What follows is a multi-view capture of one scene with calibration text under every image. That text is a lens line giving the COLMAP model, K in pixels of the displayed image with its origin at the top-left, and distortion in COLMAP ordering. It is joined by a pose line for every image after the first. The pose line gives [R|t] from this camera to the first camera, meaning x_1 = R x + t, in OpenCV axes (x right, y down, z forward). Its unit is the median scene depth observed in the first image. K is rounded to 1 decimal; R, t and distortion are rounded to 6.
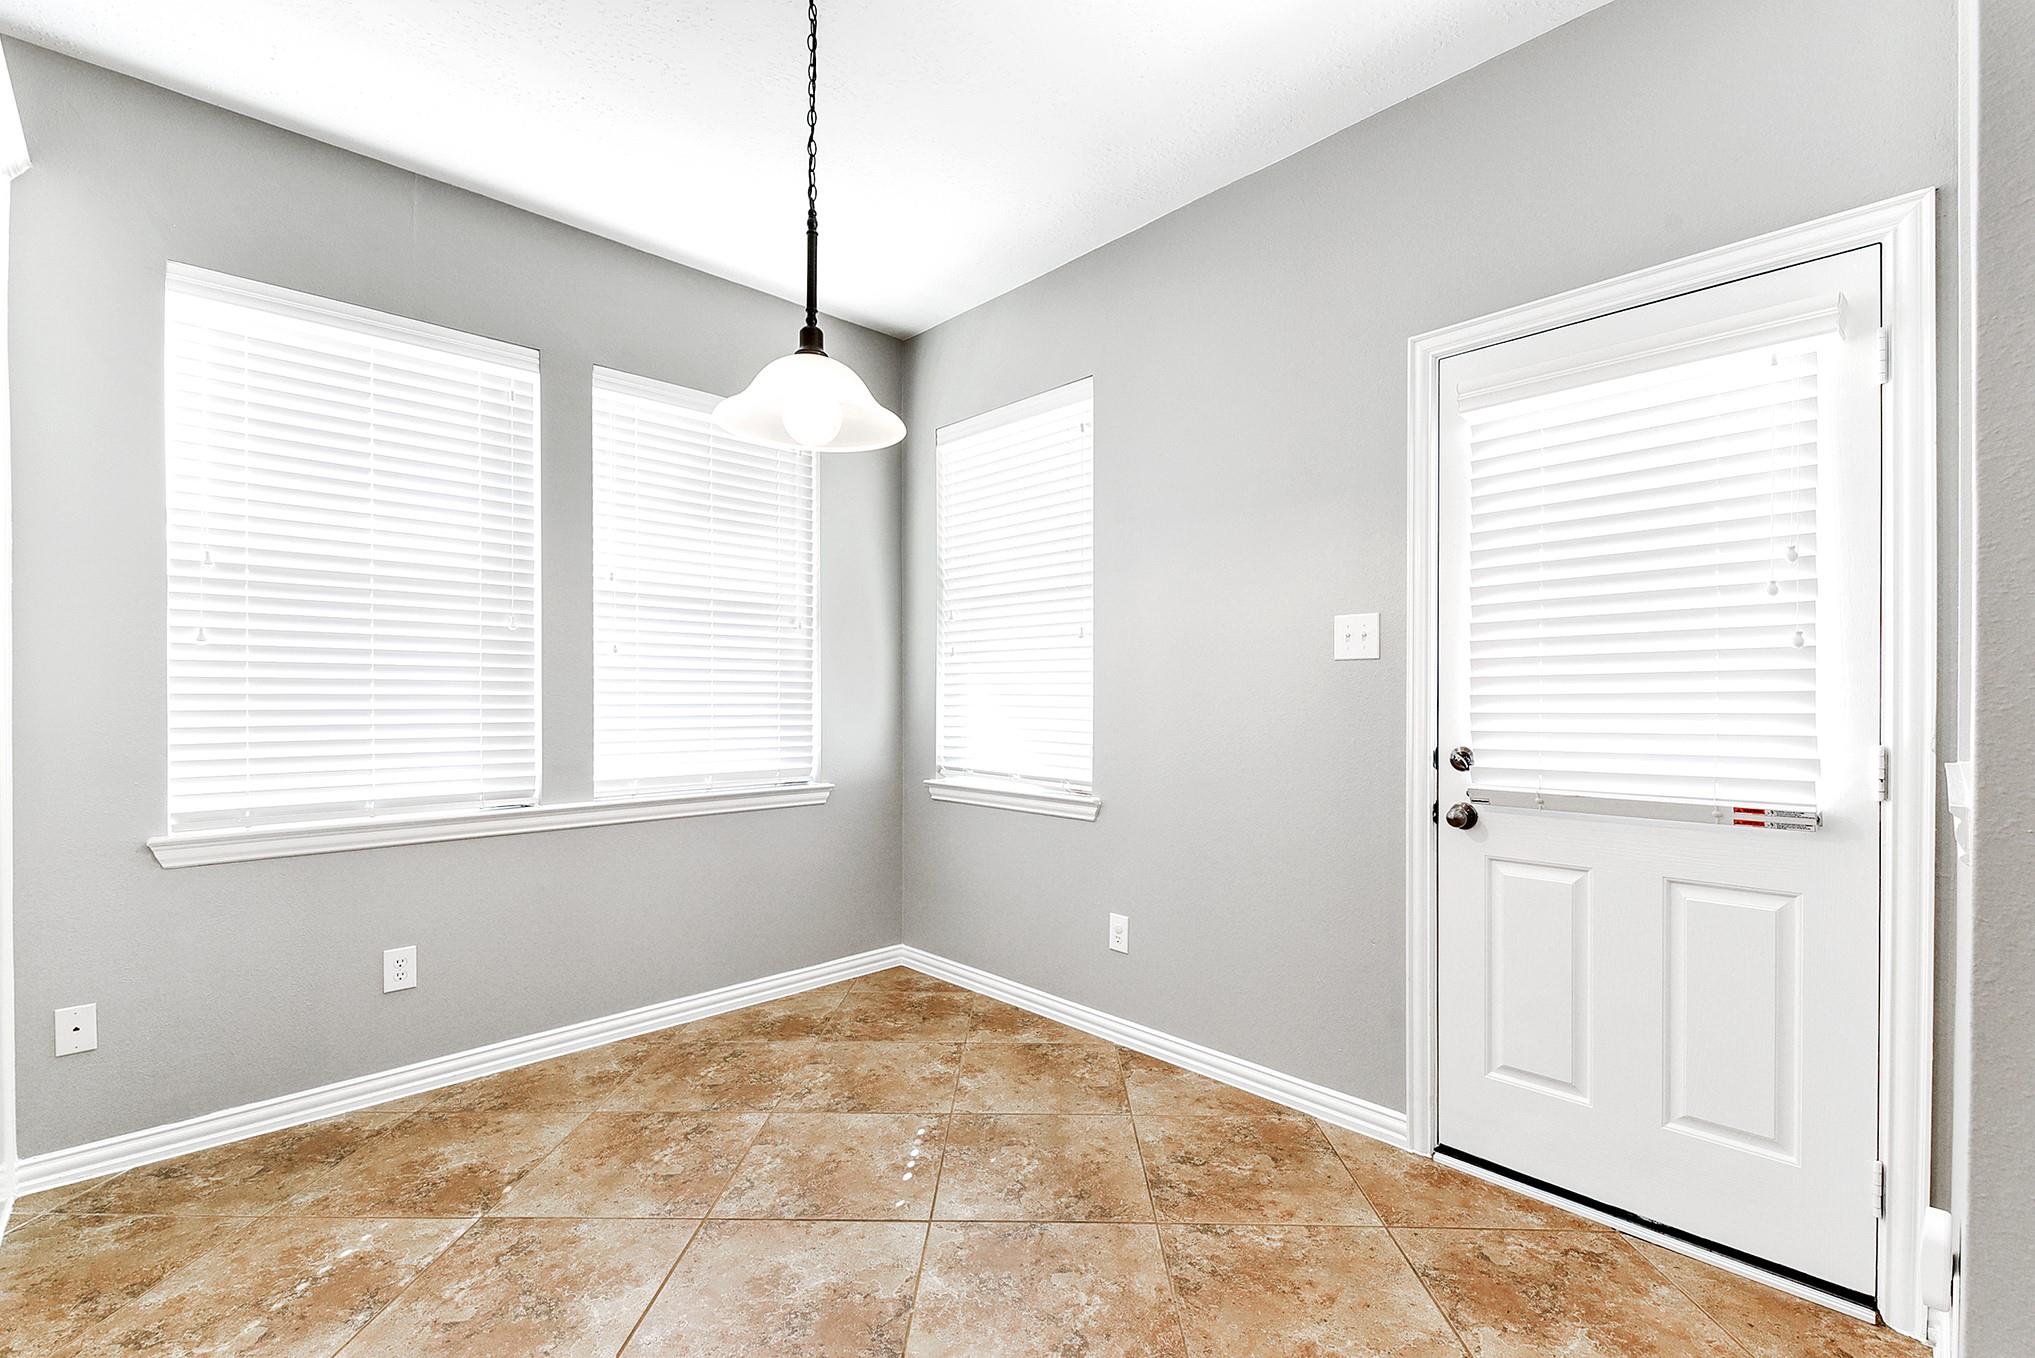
lens RADIAL K [[895.0, 0, 1015.9], [0, 895.0, 696.5], [0, 0, 1]] dist [0.013820, -0.000016]
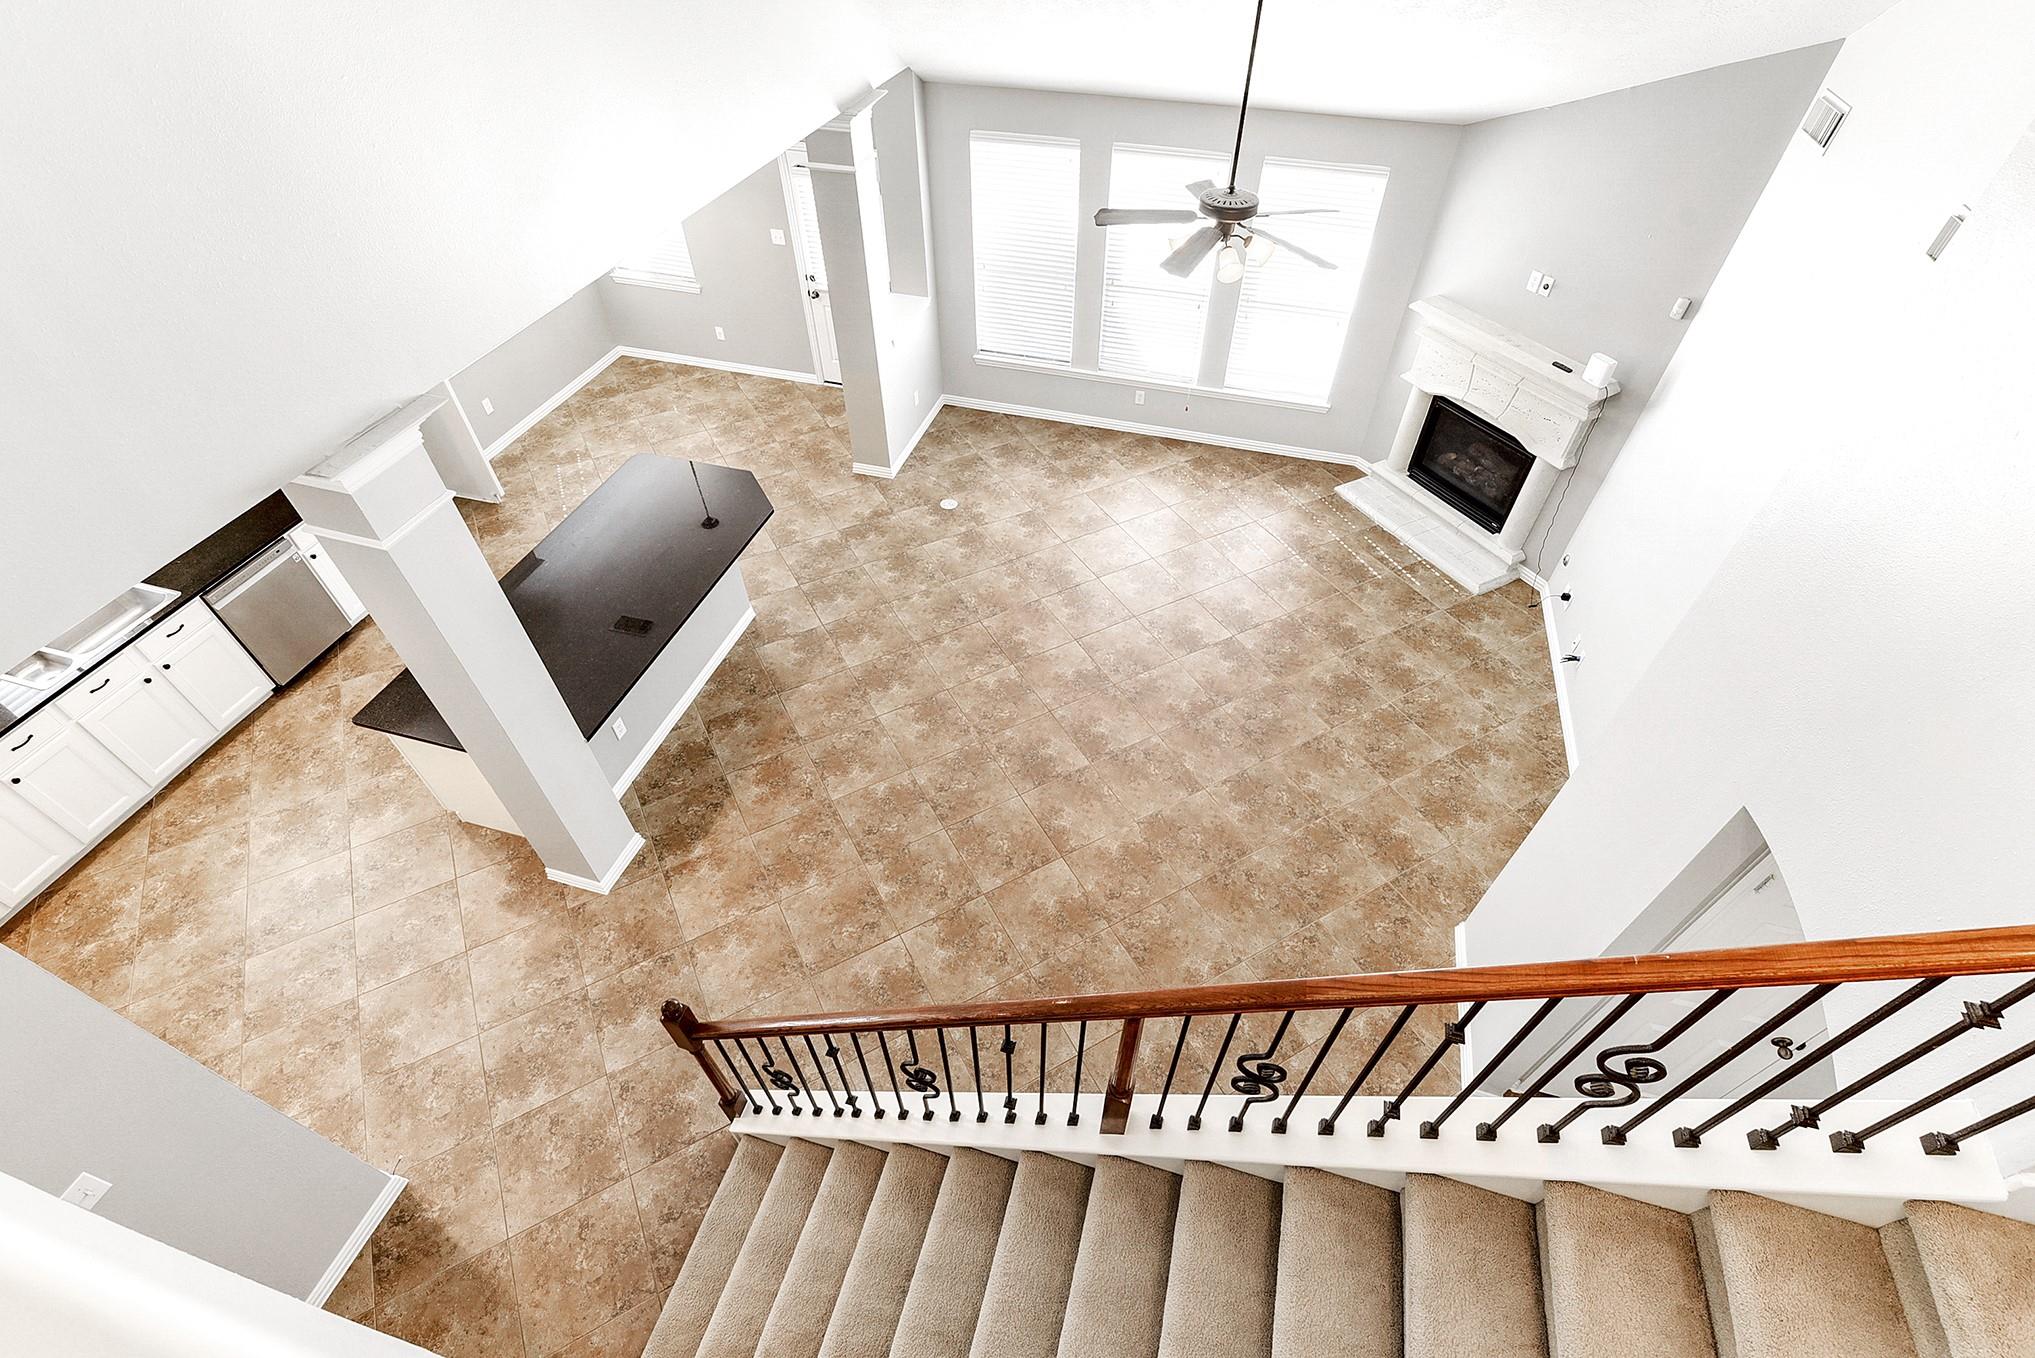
lens RADIAL K [[895.0, 0, 1020.9], [0, 895.0, 689.2], [0, 0, 1]] dist [0.013820, -0.000016]
pose [[0.865095, -0.362712, 0.346482, -0.532530], [0.002168, 0.693441, 0.720511, -1.172795], [-0.501603, -0.622559, 0.600678, -2.215810]]
